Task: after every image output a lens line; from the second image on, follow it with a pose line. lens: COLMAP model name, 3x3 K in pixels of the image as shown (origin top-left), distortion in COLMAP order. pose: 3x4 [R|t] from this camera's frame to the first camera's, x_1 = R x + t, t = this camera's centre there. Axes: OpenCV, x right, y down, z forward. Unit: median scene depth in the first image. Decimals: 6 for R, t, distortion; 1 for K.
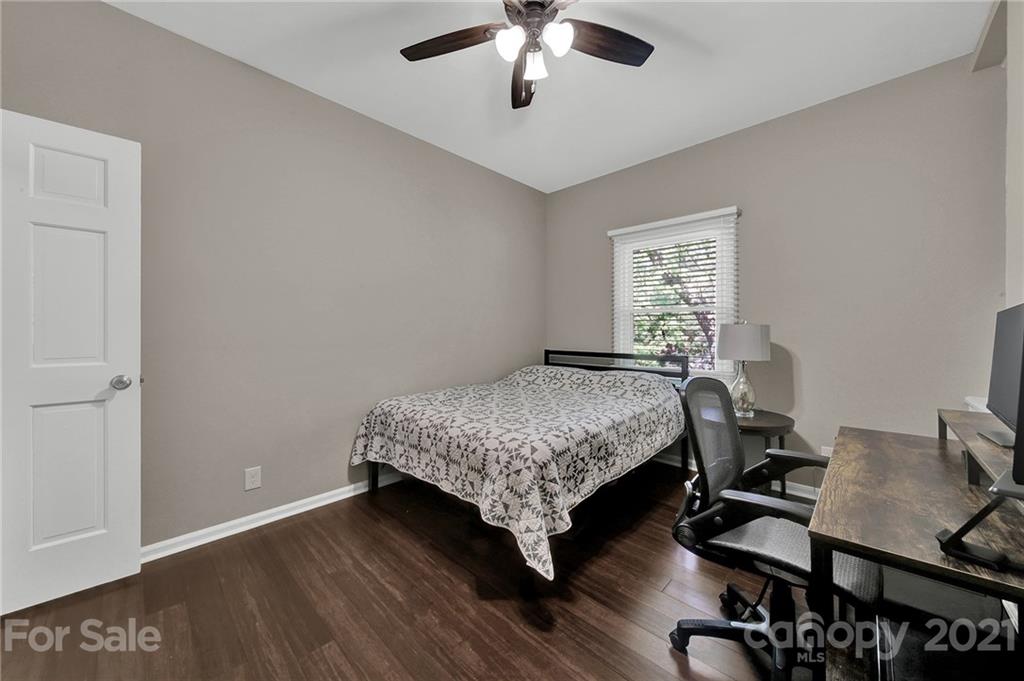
lens RADIAL K [[366.3, 0, 511.5], [0, 366.3, 337.0], [0, 0, 1]] dist [0.000096, -0.000153]
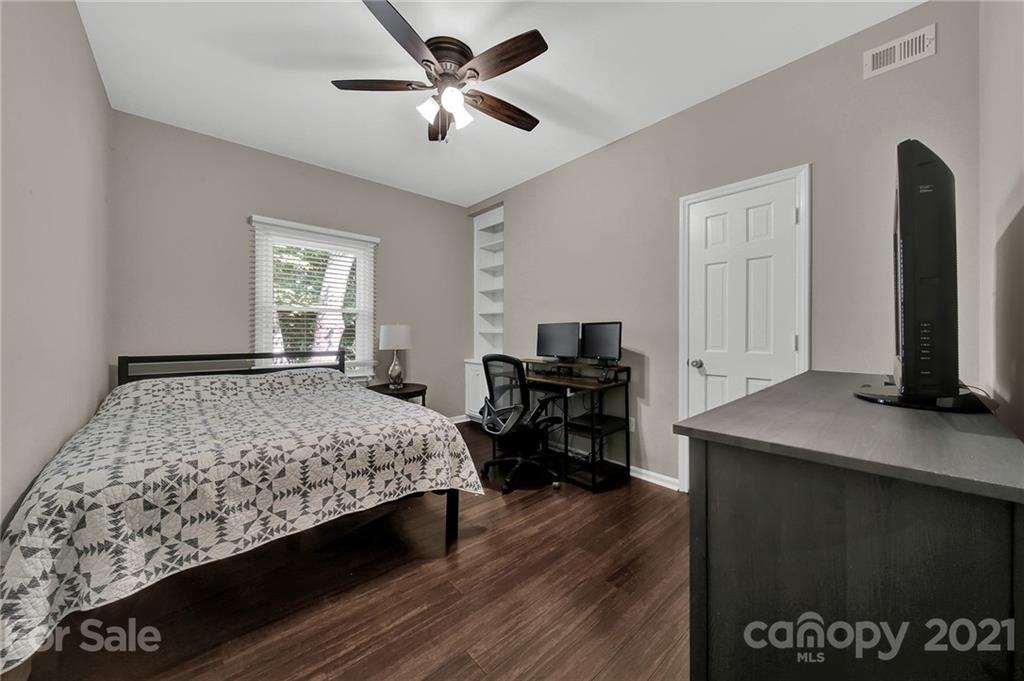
lens RADIAL K [[366.3, 0, 511.3], [0, 366.3, 331.8], [0, 0, 1]] dist [0.000096, -0.000153]
pose [[0.078748, -0.002403, 0.996892, -0.989945], [0.009827, 0.999950, 0.001634, -0.006015], [-0.996846, 0.009668, 0.078767, 0.551583]]
